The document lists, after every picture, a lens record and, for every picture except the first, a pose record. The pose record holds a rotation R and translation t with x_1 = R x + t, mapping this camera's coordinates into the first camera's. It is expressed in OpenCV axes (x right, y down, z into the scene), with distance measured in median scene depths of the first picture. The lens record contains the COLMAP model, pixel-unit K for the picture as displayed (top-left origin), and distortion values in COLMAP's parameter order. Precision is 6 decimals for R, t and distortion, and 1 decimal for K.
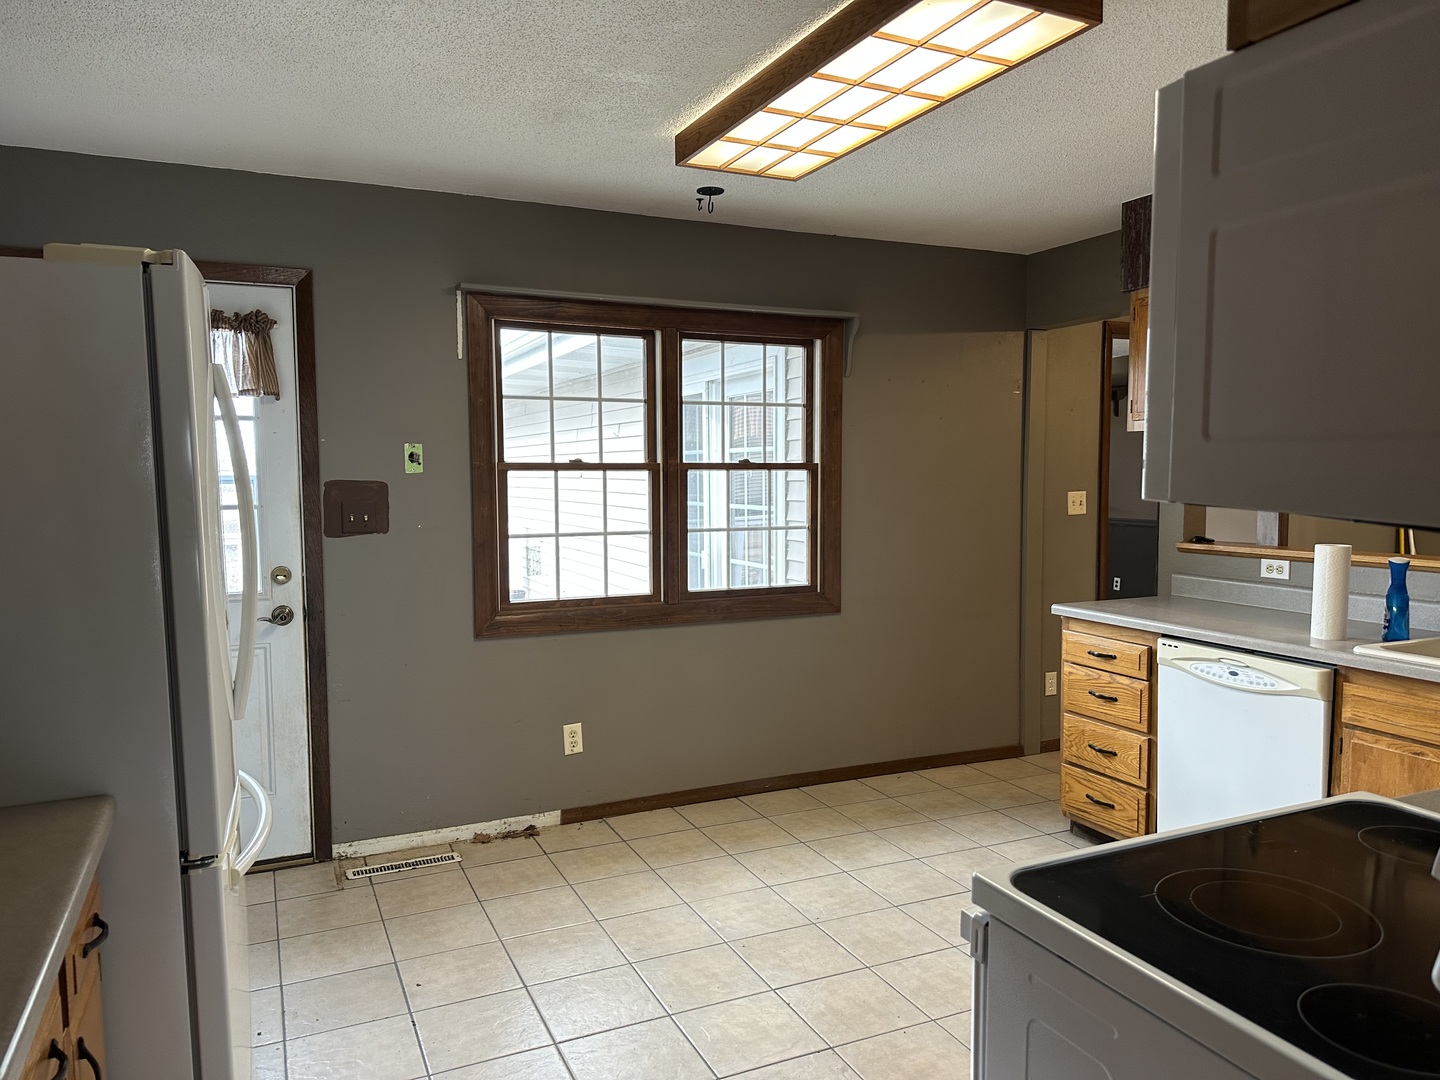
lens RADIAL K [[994.6, 0, 720.0], [0, 994.6, 540.0], [0, 0, 1]] dist [0.001197, -0.005567]
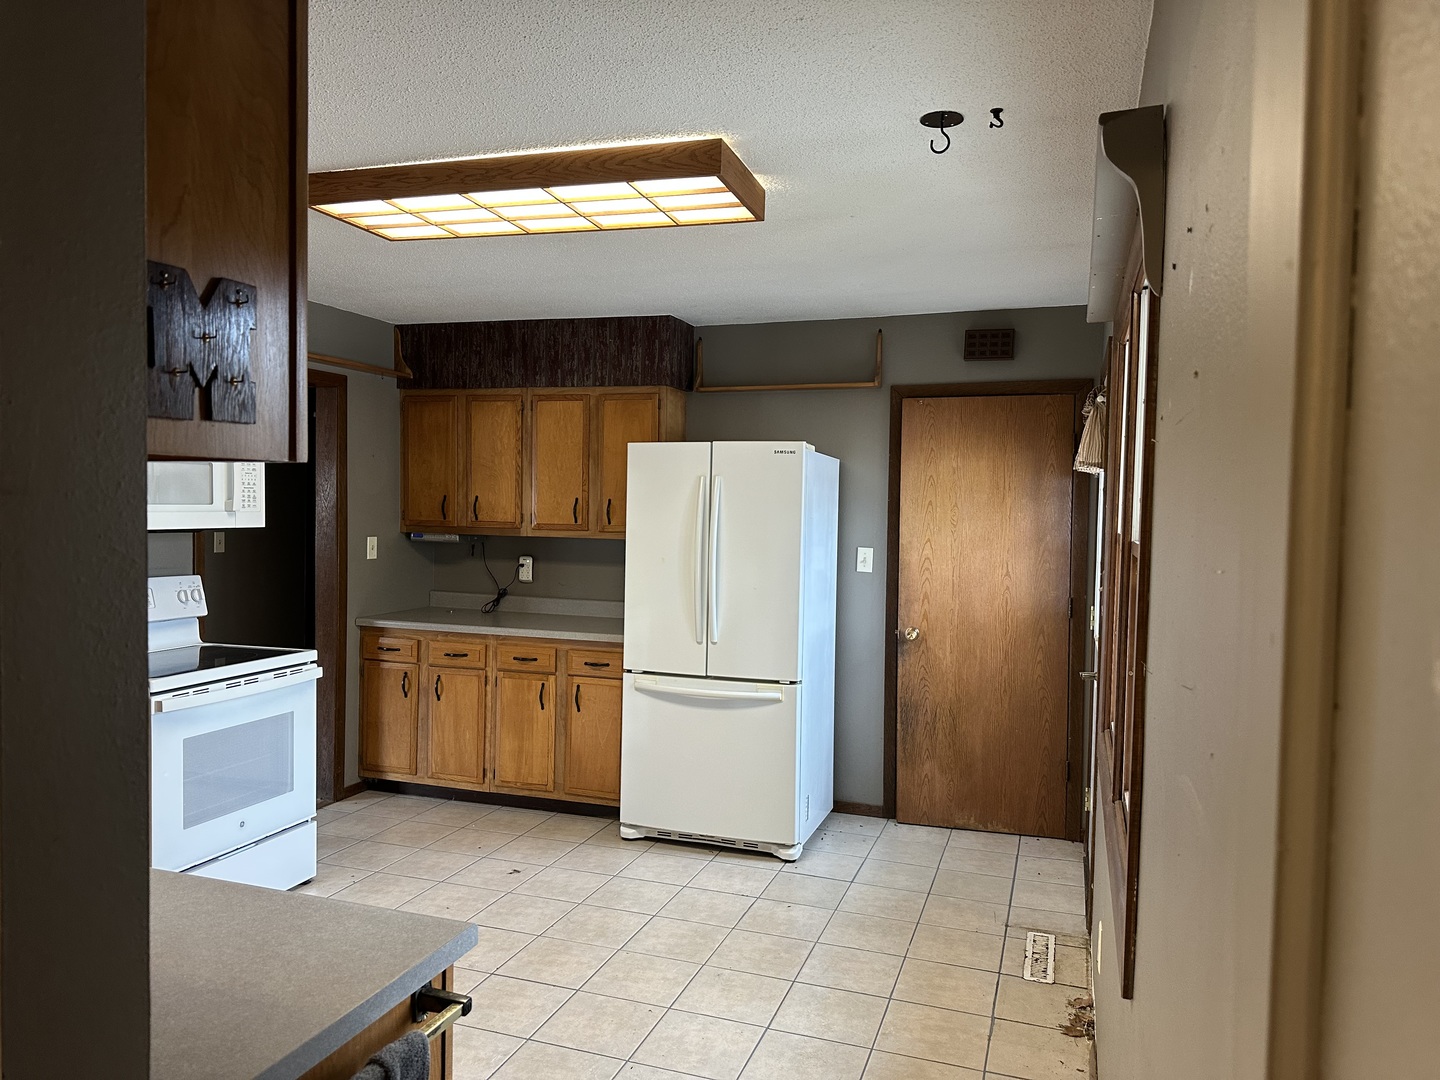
lens RADIAL K [[994.6, 0, 720.0], [0, 994.6, 540.0], [0, 0, 1]] dist [0.001197, -0.005567]
pose [[-0.692018, 0.013959, -0.721745, 0.633986], [-0.067806, 0.994136, 0.084241, -0.139184], [0.718689, 0.107235, -0.687013, 1.546963]]
